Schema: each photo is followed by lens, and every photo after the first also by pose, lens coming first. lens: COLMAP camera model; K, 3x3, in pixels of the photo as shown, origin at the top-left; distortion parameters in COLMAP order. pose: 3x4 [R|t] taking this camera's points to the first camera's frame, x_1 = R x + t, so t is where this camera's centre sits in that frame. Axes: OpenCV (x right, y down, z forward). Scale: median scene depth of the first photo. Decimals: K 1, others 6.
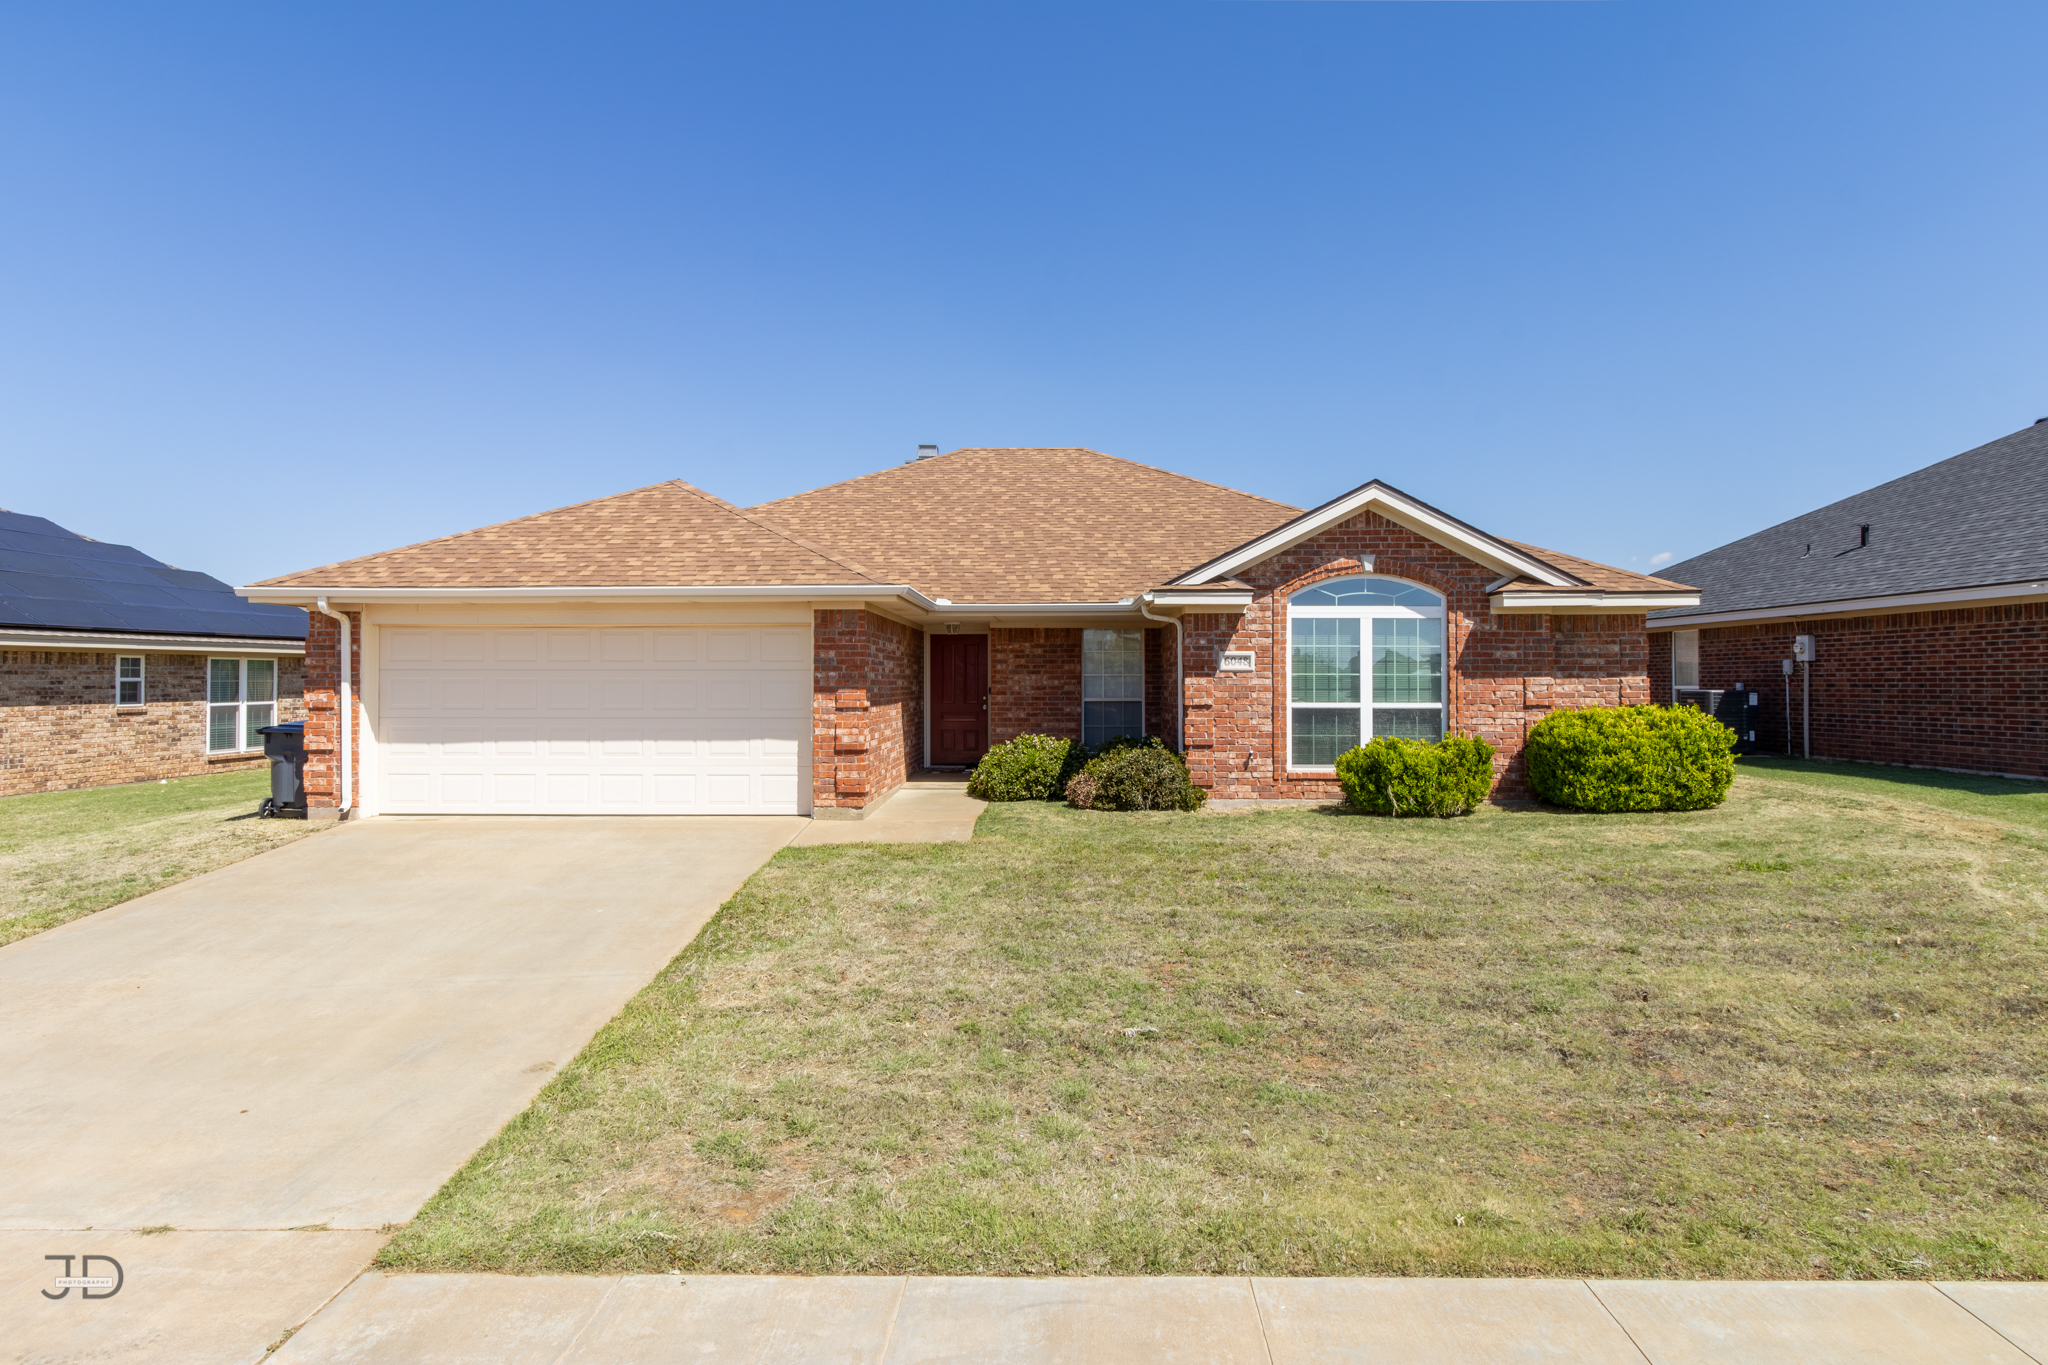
lens RADIAL K [[1232.6, 0, 1031.8], [0, 1232.6, 658.3], [0, 0, 1]] dist [0.005423, 0.000404]
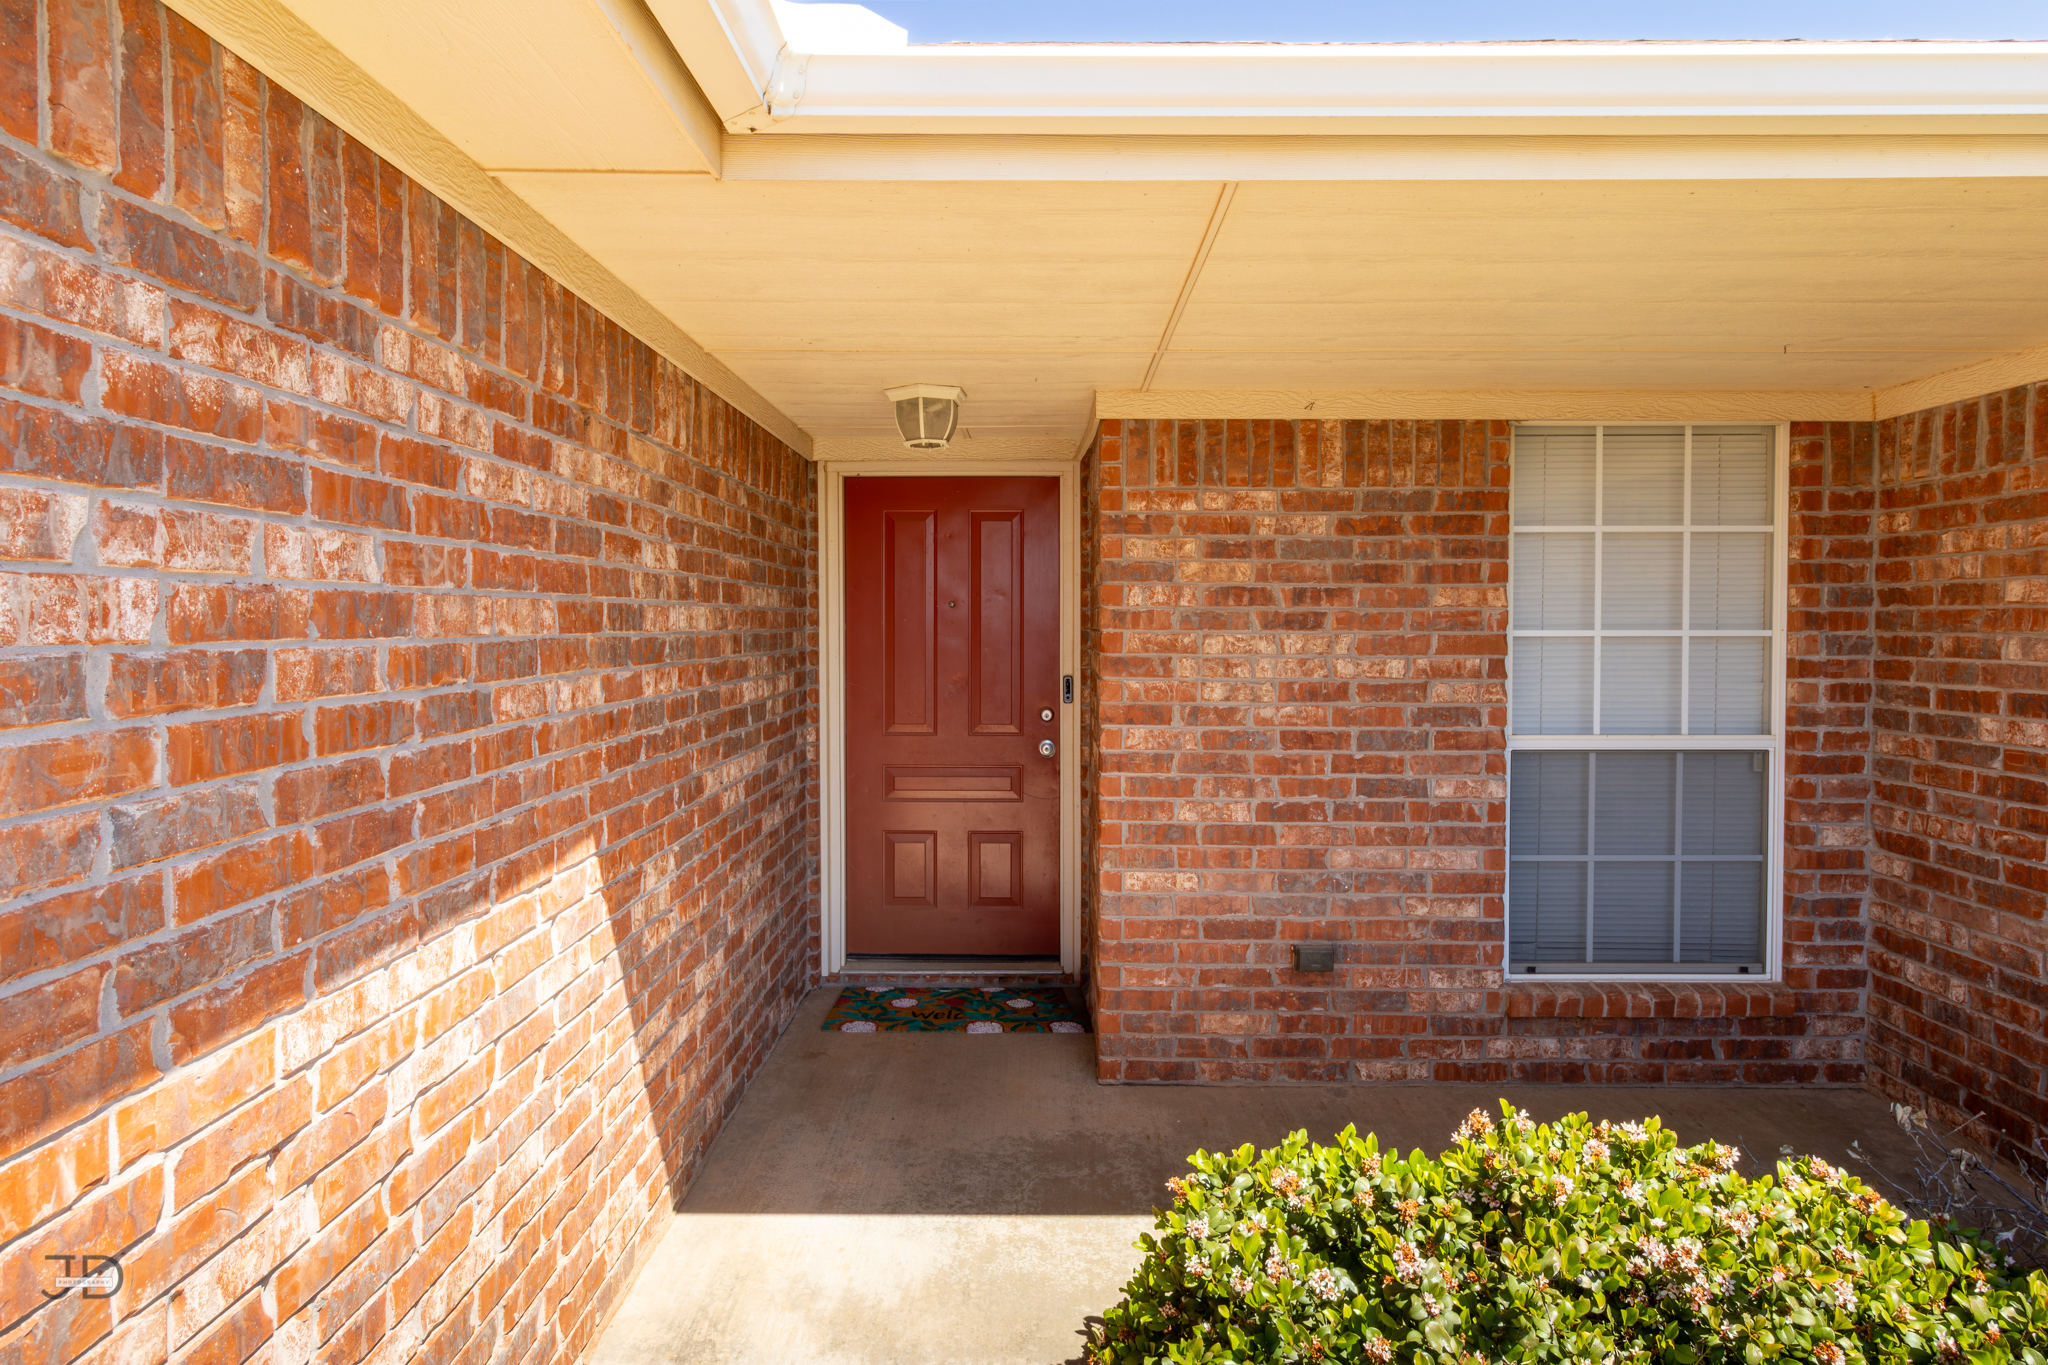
lens RADIAL K [[1232.6, 0, 1031.8], [0, 1232.6, 658.3], [0, 0, 1]] dist [0.005423, 0.000404]
pose [[0.999855, 0.000972, 0.017005, -0.061967], [-0.001783, 0.998859, 0.047729, 0.009469], [-0.016939, -0.047752, 0.998716, 0.983762]]
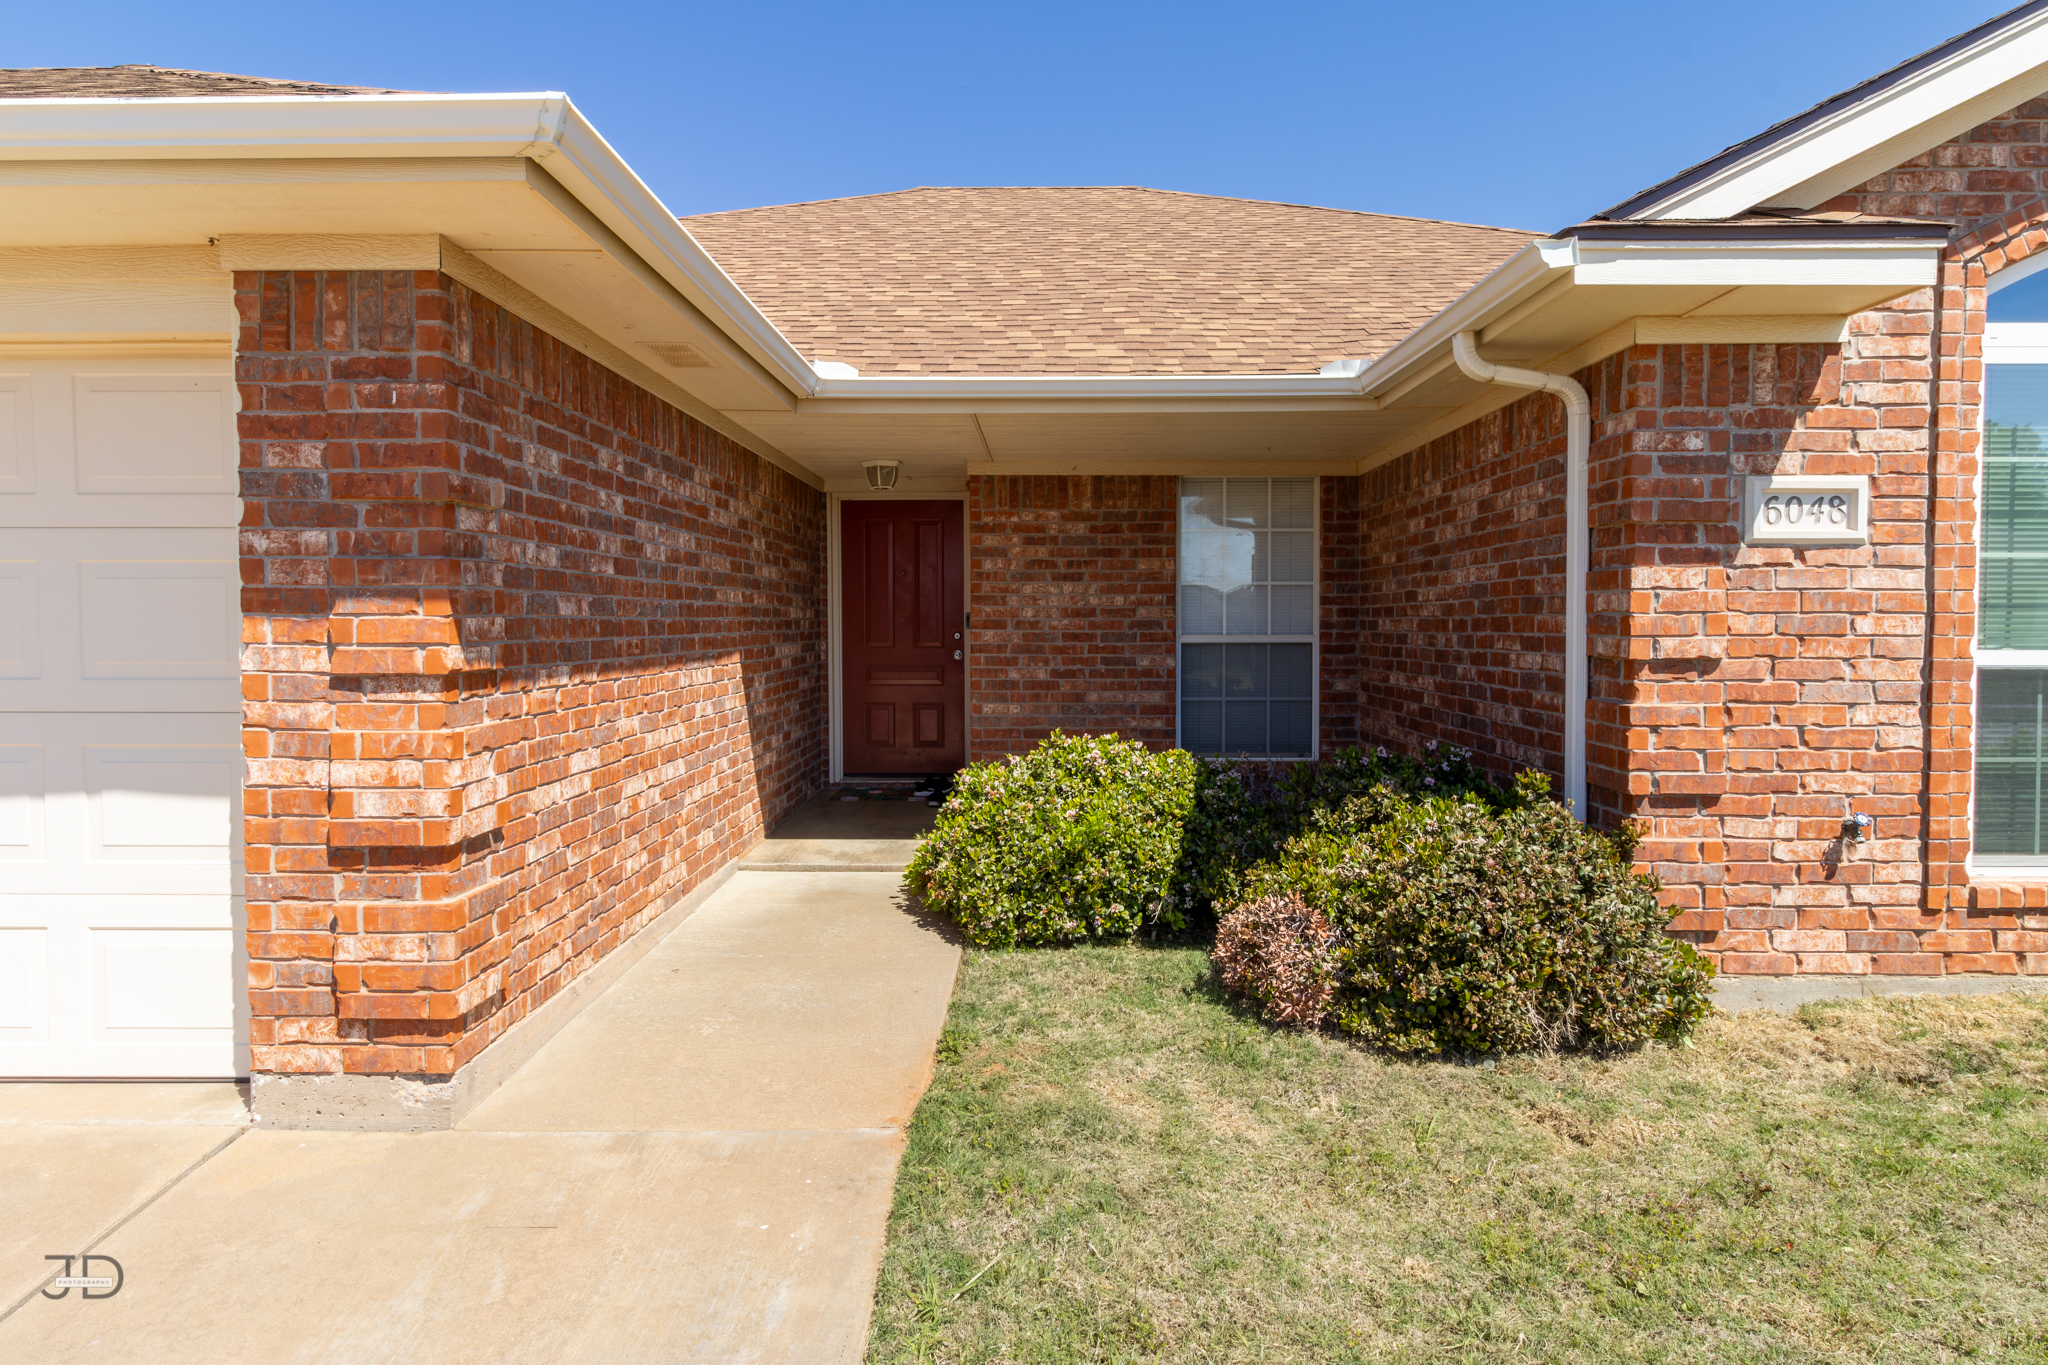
lens RADIAL K [[1232.6, 0, 1031.8], [0, 1232.6, 658.3], [0, 0, 1]] dist [0.005423, 0.000404]
pose [[0.999905, -0.000755, 0.013767, -0.021737], [0.000061, 0.998733, 0.050316, 0.022890], [-0.013788, -0.050310, 0.998638, 0.708240]]
